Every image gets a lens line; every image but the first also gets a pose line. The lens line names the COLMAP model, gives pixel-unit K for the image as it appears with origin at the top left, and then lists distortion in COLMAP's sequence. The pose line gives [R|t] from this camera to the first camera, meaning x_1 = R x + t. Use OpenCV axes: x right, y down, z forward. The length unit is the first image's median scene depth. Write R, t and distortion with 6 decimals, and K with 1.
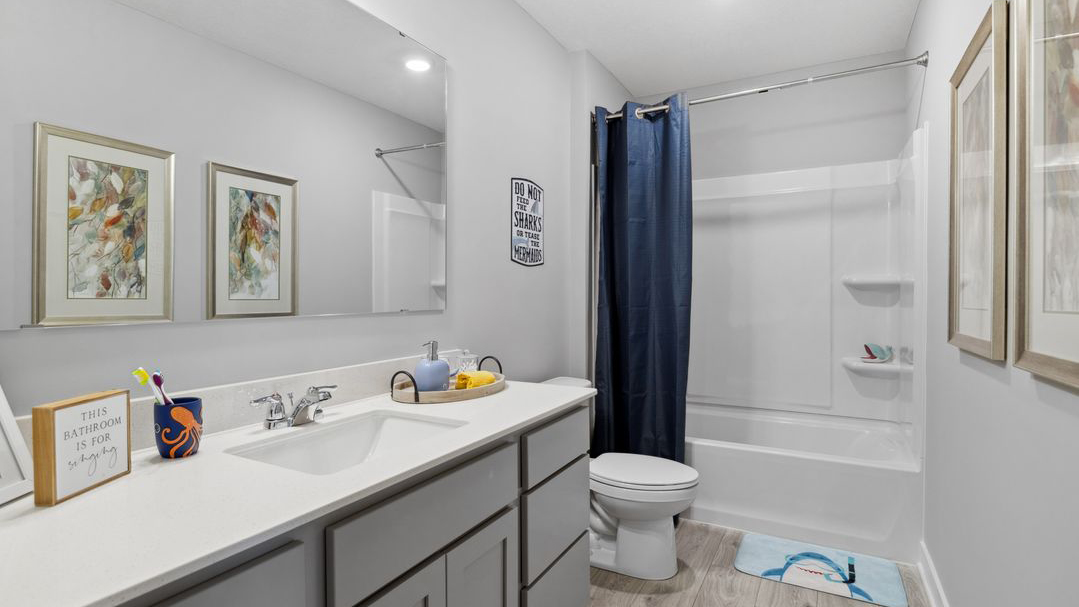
lens RADIAL K [[505.9, 0, 533.1], [0, 505.9, 303.7], [0, 0, 1]] dist [-0.000926, 0.000113]
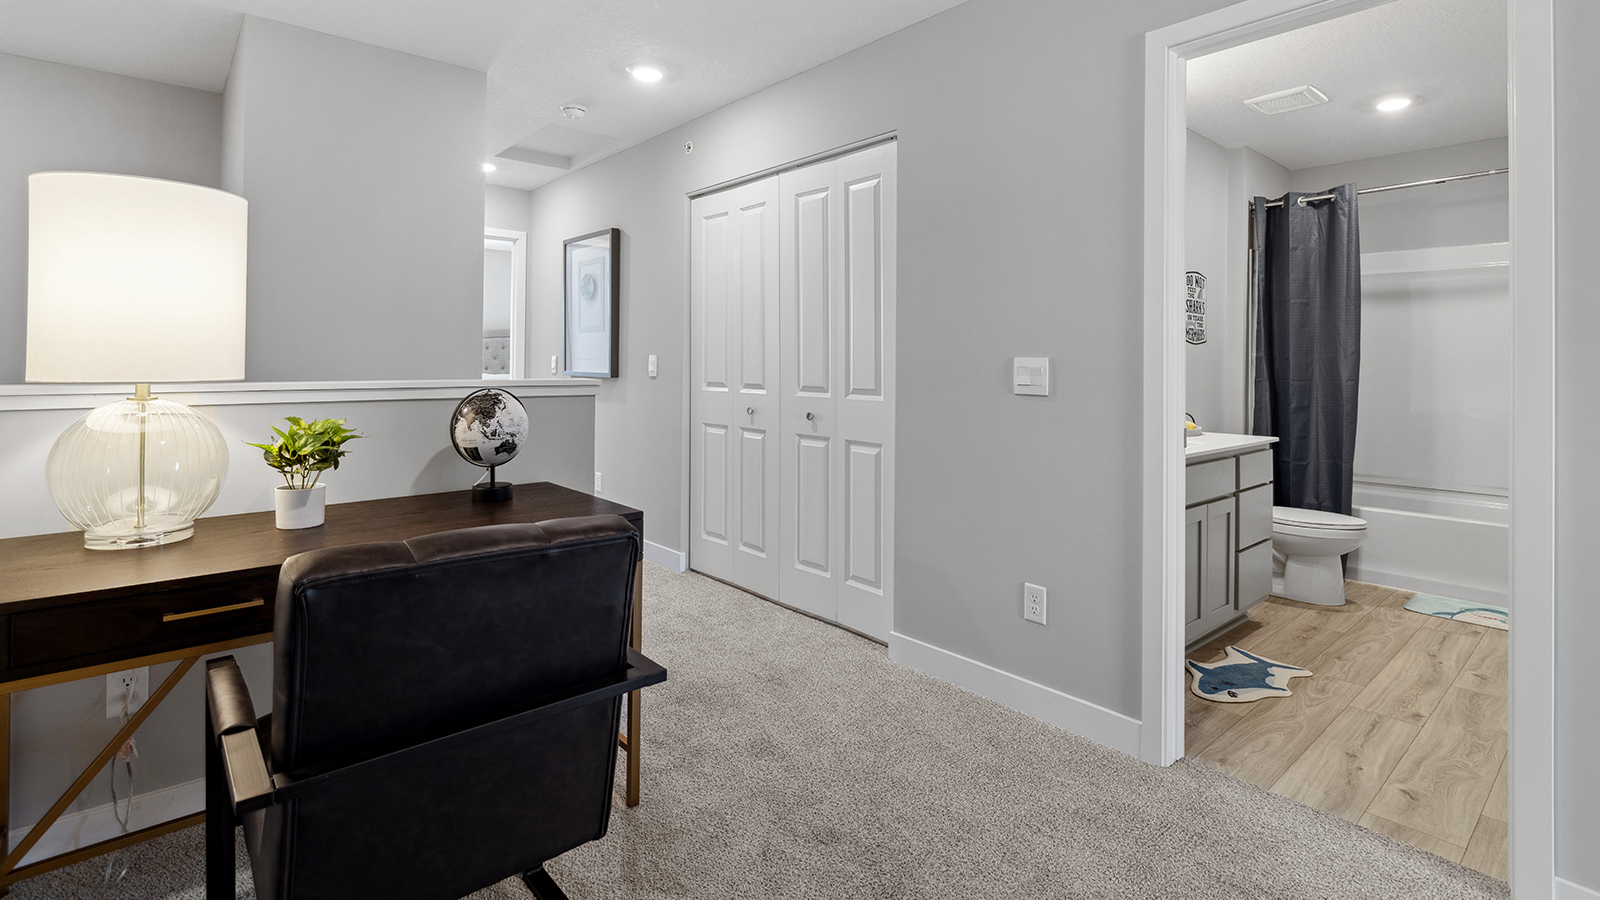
lens RADIAL K [[750.2, 0, 790.5], [0, 750.2, 358.4], [0, 0, 1]] dist [-0.000926, 0.000113]
pose [[0.941819, 0.011554, -0.335923, -0.281308], [-0.020452, 0.999527, -0.022964, 0.016581], [0.335499, 0.028498, 0.941609, -0.876736]]
